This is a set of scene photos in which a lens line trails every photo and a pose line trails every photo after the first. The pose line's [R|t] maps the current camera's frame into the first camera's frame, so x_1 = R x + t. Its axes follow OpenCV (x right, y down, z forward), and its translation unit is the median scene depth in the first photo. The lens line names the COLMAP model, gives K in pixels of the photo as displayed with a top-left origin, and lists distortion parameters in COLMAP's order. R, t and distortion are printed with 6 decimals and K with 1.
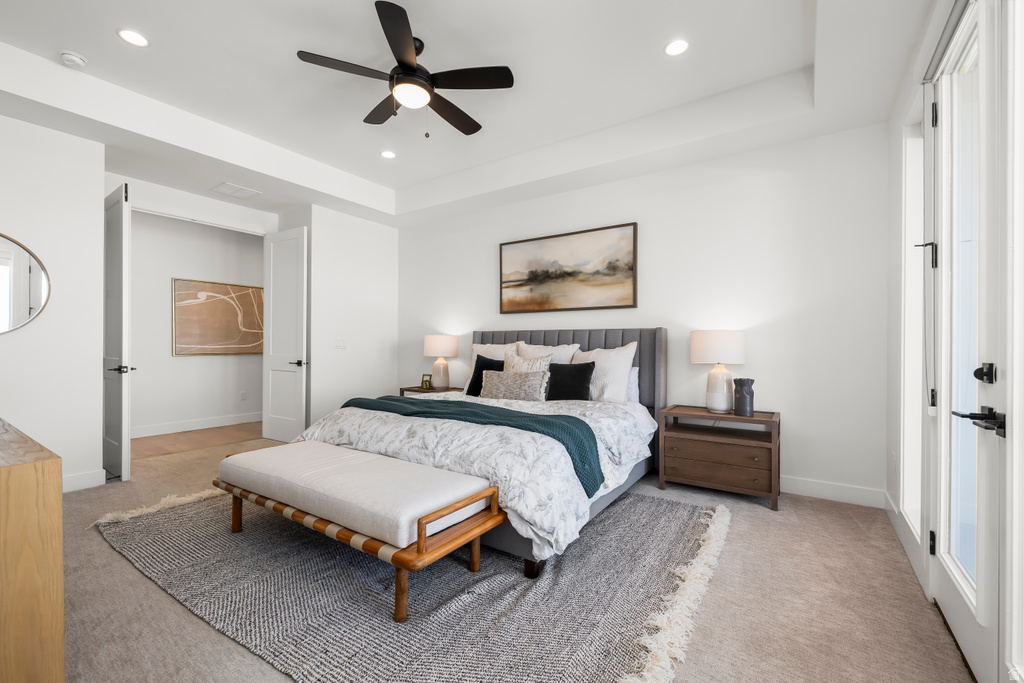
lens RADIAL K [[436.0, 0, 512.3], [0, 436.0, 344.1], [0, 0, 1]] dist [-0.001506, 0.000219]
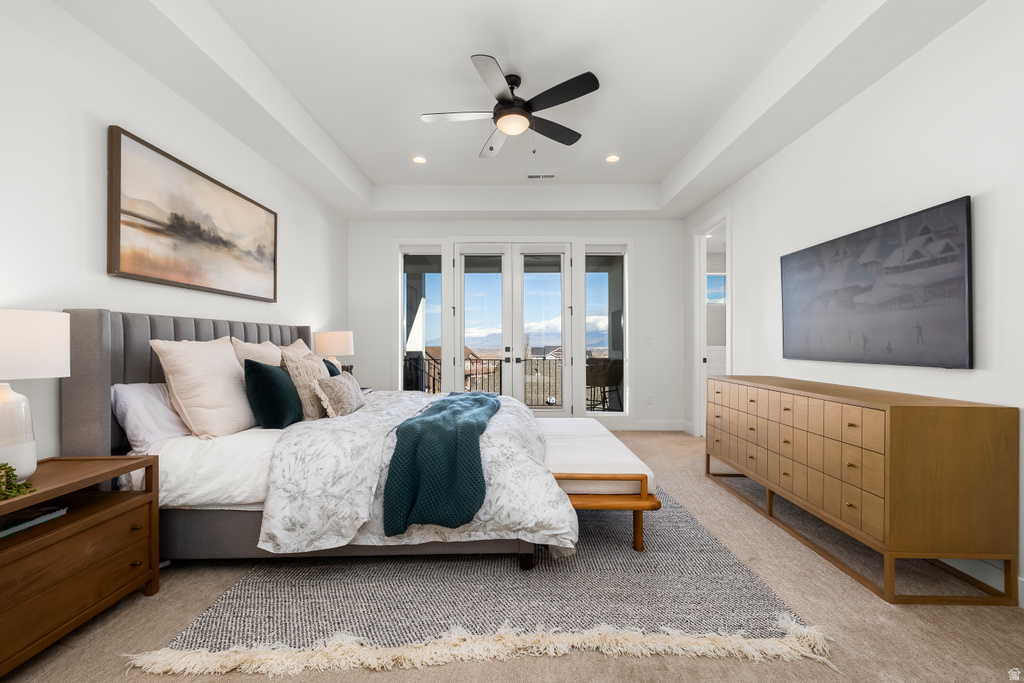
lens RADIAL K [[436.0, 0, 511.4], [0, 436.0, 342.6], [0, 0, 1]] dist [-0.001506, 0.000219]
pose [[-0.558118, -0.001480, 0.829760, -0.710054], [-0.001803, 0.999998, 0.000571, 0.001982], [-0.829760, -0.001178, -0.558120, 0.986307]]
